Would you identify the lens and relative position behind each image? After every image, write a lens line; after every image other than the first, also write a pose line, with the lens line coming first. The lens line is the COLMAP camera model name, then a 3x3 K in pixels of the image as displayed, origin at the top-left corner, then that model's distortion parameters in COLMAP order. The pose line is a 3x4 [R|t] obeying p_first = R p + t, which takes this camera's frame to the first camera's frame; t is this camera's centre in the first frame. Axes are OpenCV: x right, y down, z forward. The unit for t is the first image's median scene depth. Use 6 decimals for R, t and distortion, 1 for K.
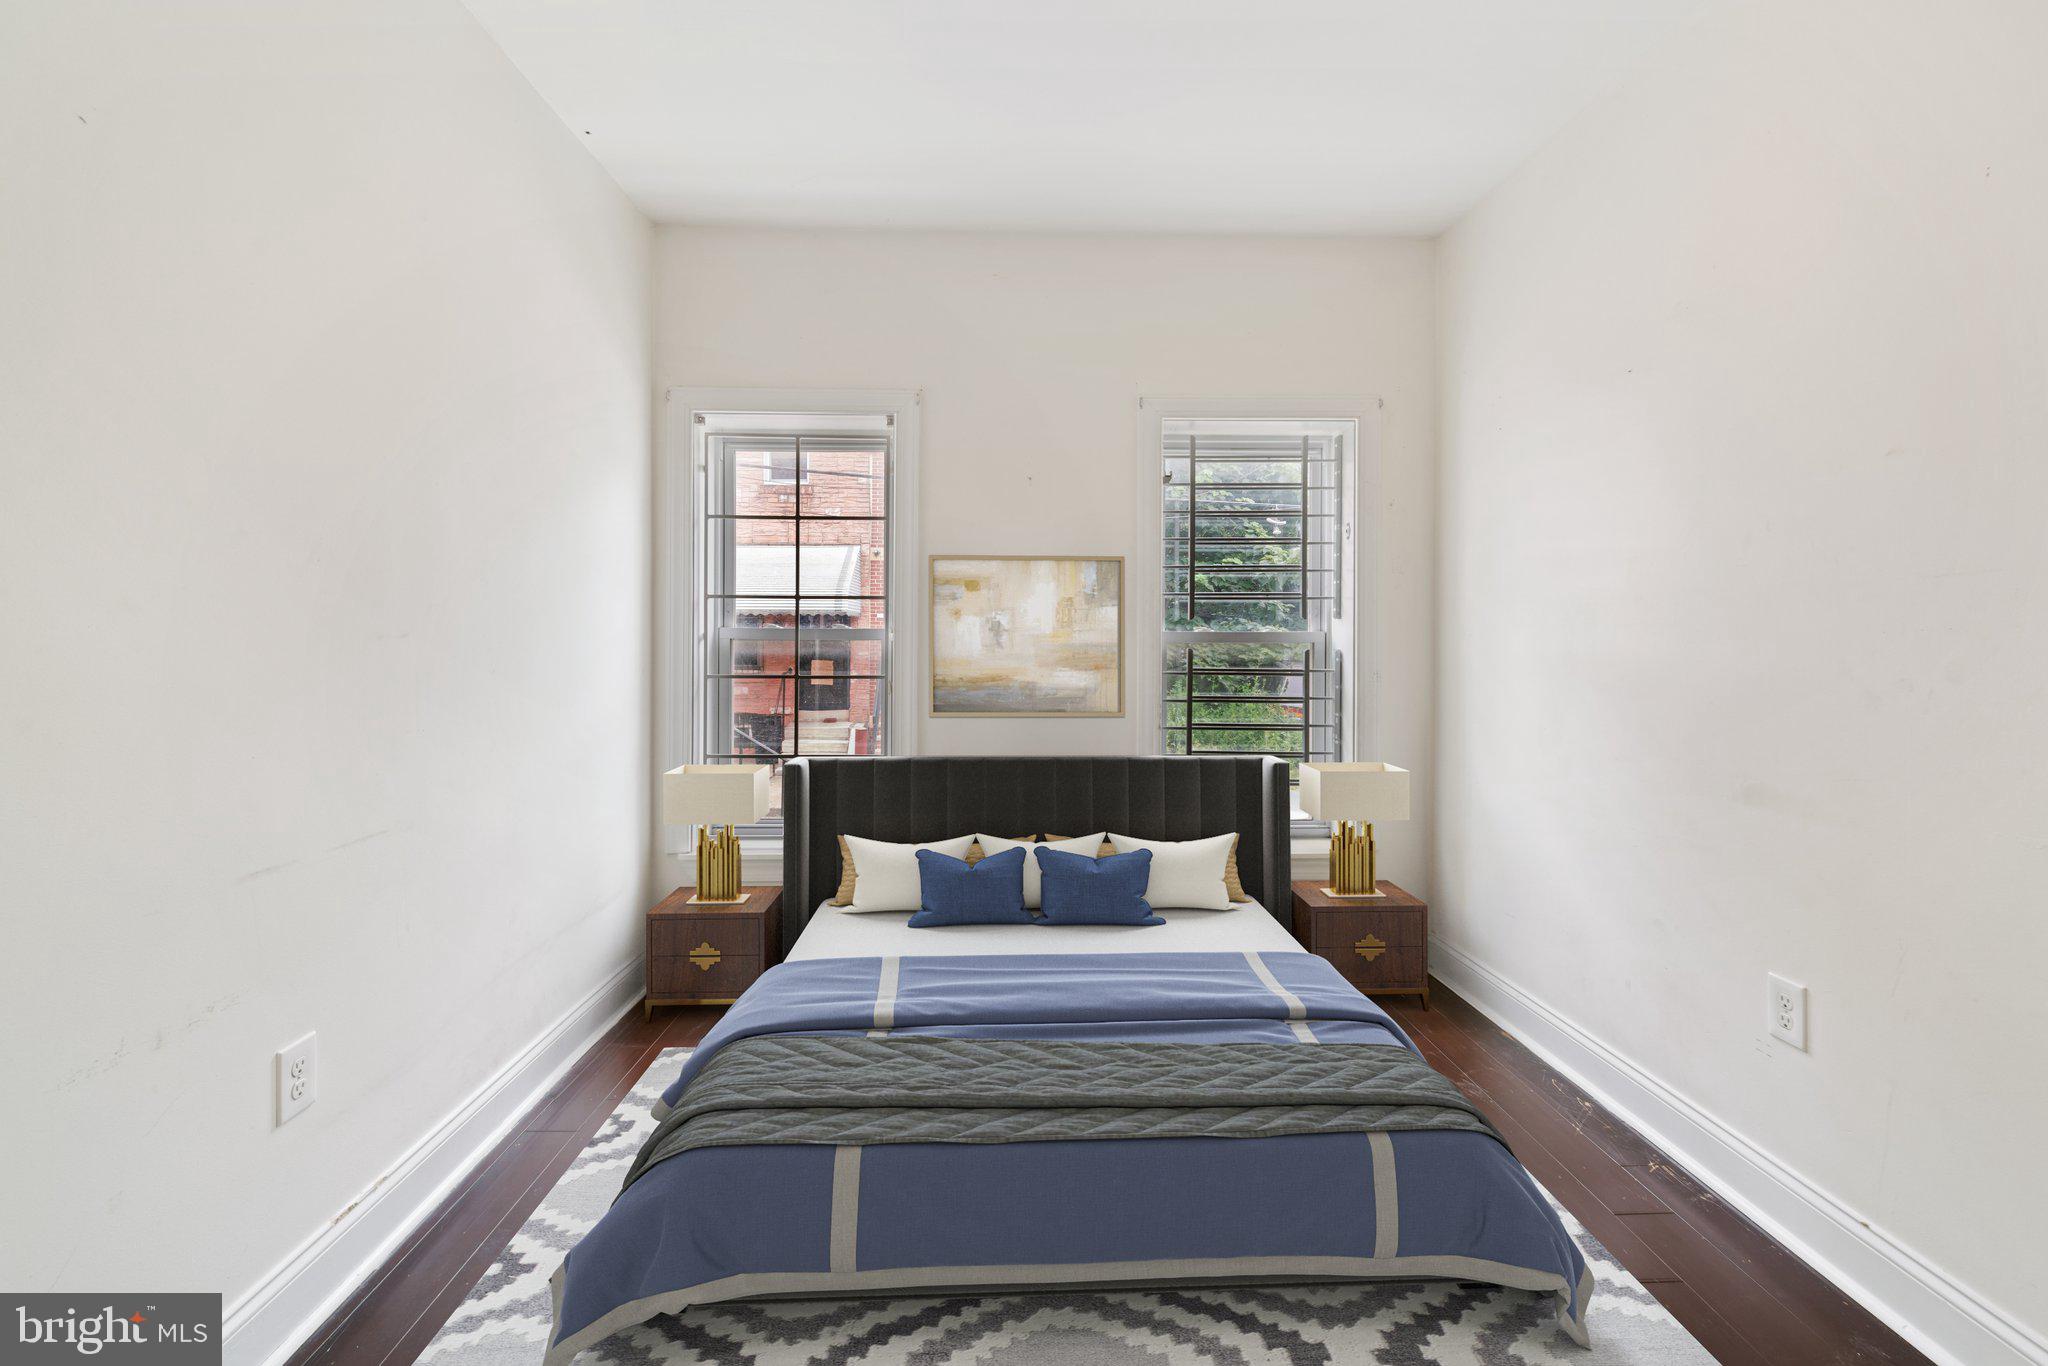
lens RADIAL K [[883.5, 0, 1019.5], [0, 883.5, 642.7], [0, 0, 1]] dist [0.003679, -0.000027]
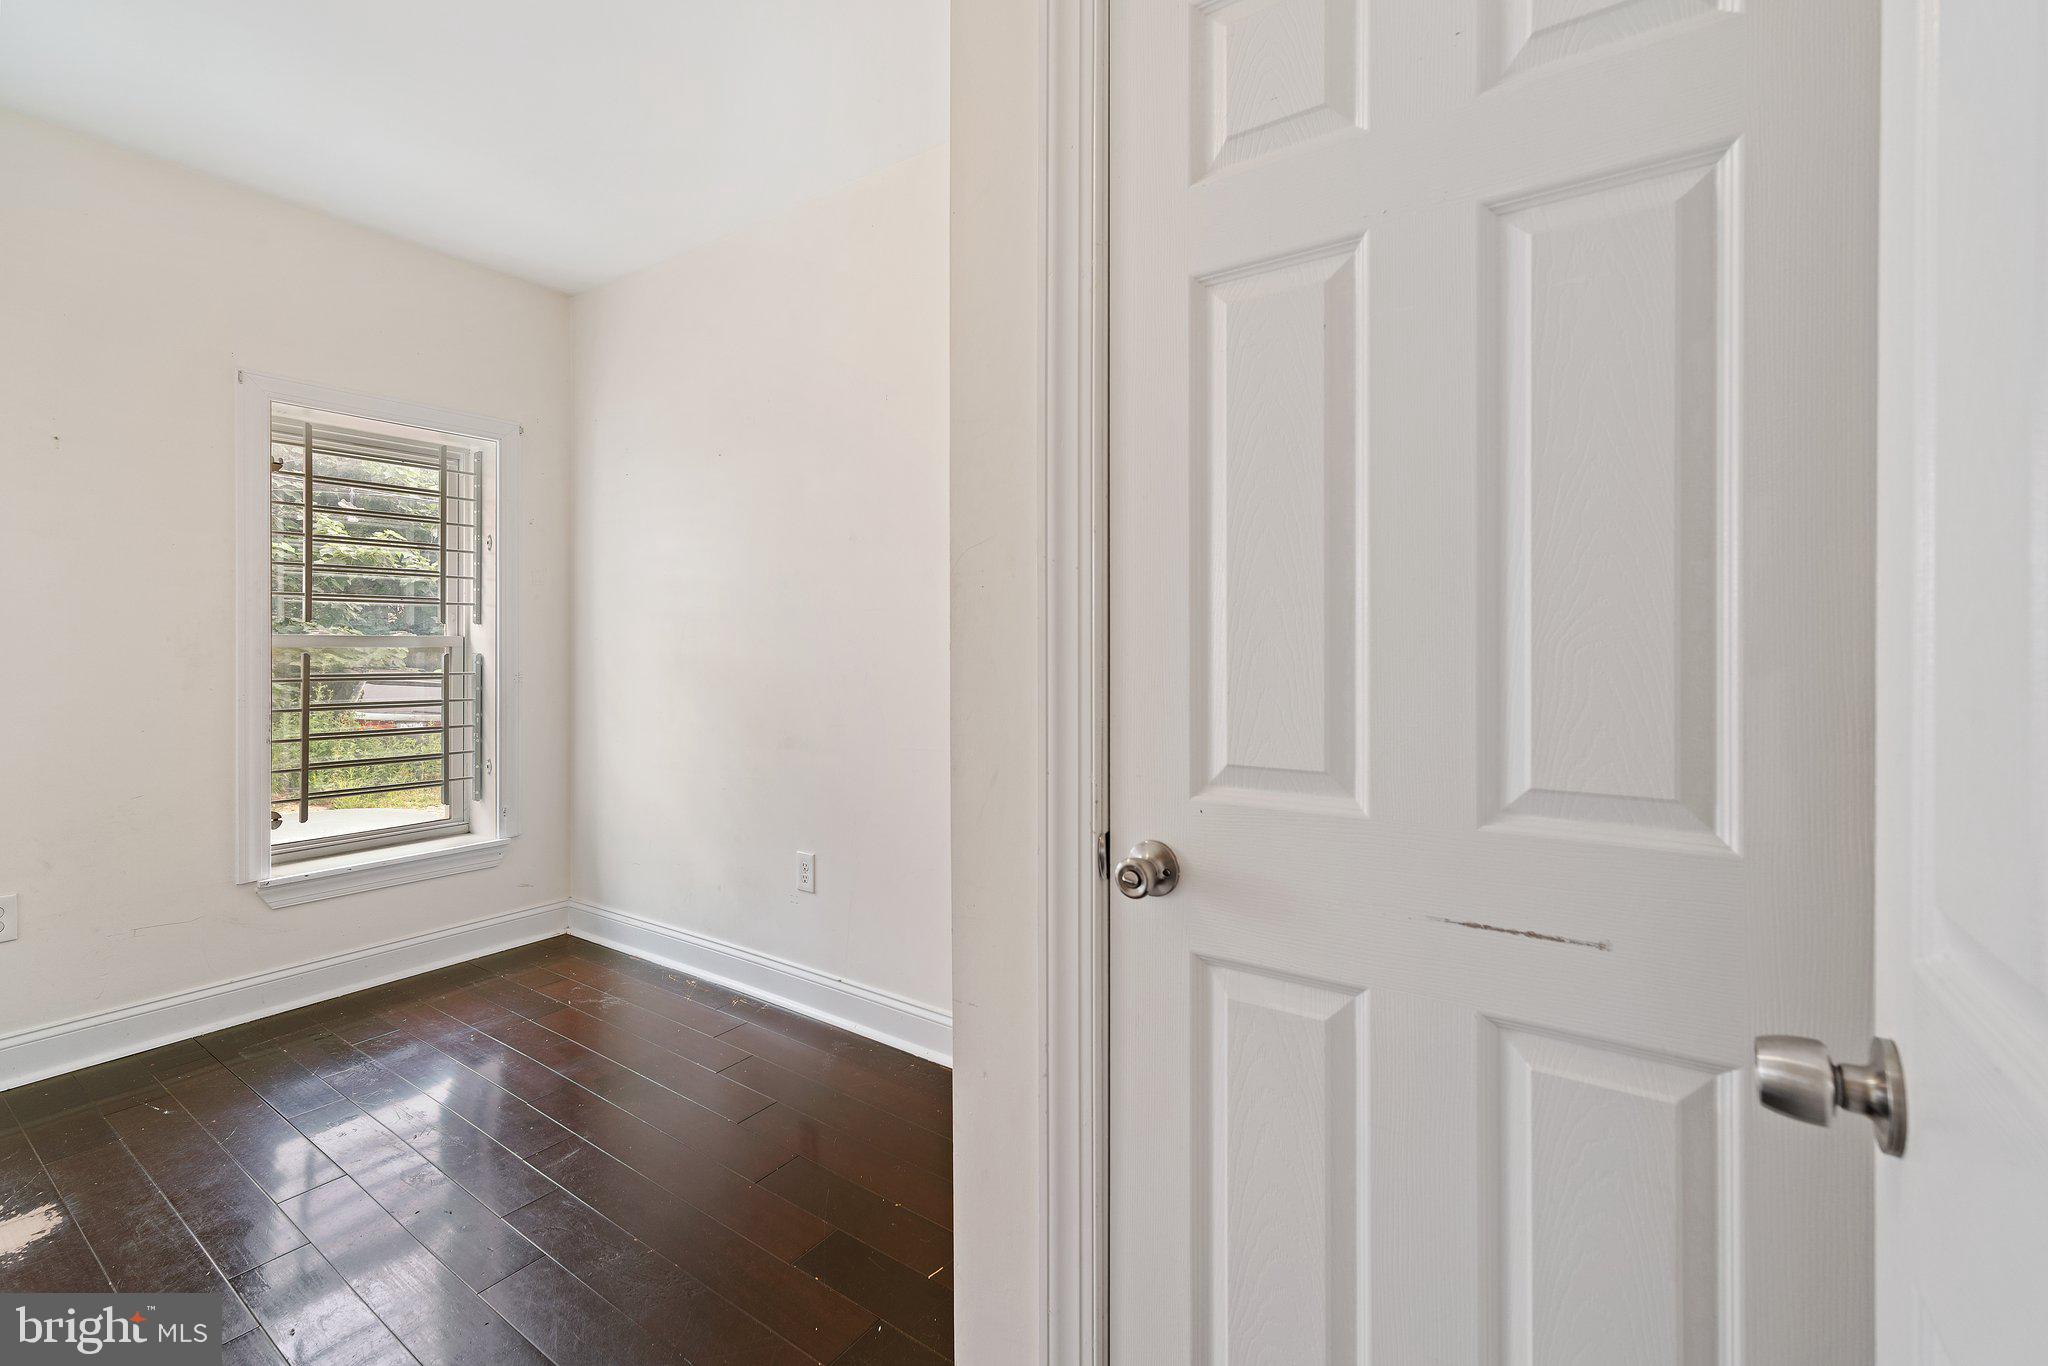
lens RADIAL K [[883.5, 0, 1019.5], [0, 883.5, 642.7], [0, 0, 1]] dist [0.003679, -0.000027]
pose [[0.581336, 0.004555, 0.813651, -0.125525], [0.000025, 0.999984, -0.005616, 0.001152], [-0.813663, 0.003285, 0.581327, -0.145389]]
